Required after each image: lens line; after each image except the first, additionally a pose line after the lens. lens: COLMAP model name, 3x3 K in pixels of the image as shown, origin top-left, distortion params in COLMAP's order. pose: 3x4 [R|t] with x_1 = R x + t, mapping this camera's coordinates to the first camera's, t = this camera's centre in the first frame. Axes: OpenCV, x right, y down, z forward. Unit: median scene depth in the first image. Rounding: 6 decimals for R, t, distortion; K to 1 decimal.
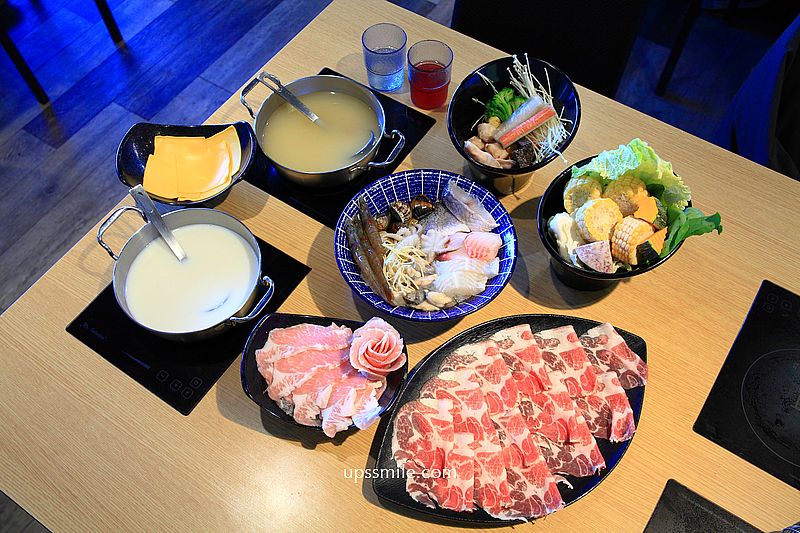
lens RADIAL K [[786.1, 0, 400.0], [0, 786.1, 266.5], [0, 0, 1]] dist [-0.015377, -0.005820]
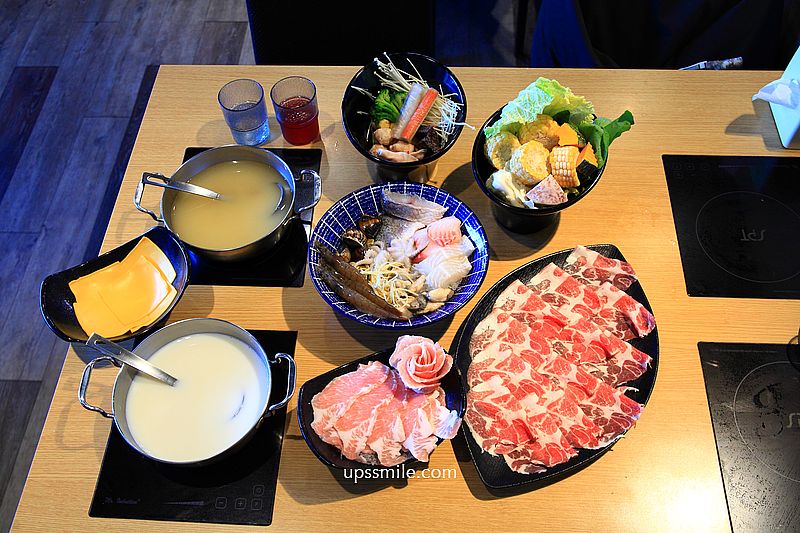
lens RADIAL K [[786.1, 0, 400.0], [0, 786.1, 266.5], [0, 0, 1]] dist [-0.015377, -0.005820]
pose [[0.856368, -0.435657, 0.277196, -0.258745], [0.446564, 0.894373, 0.026036, -0.040281], [-0.259260, 0.101489, 0.960461, 0.027516]]
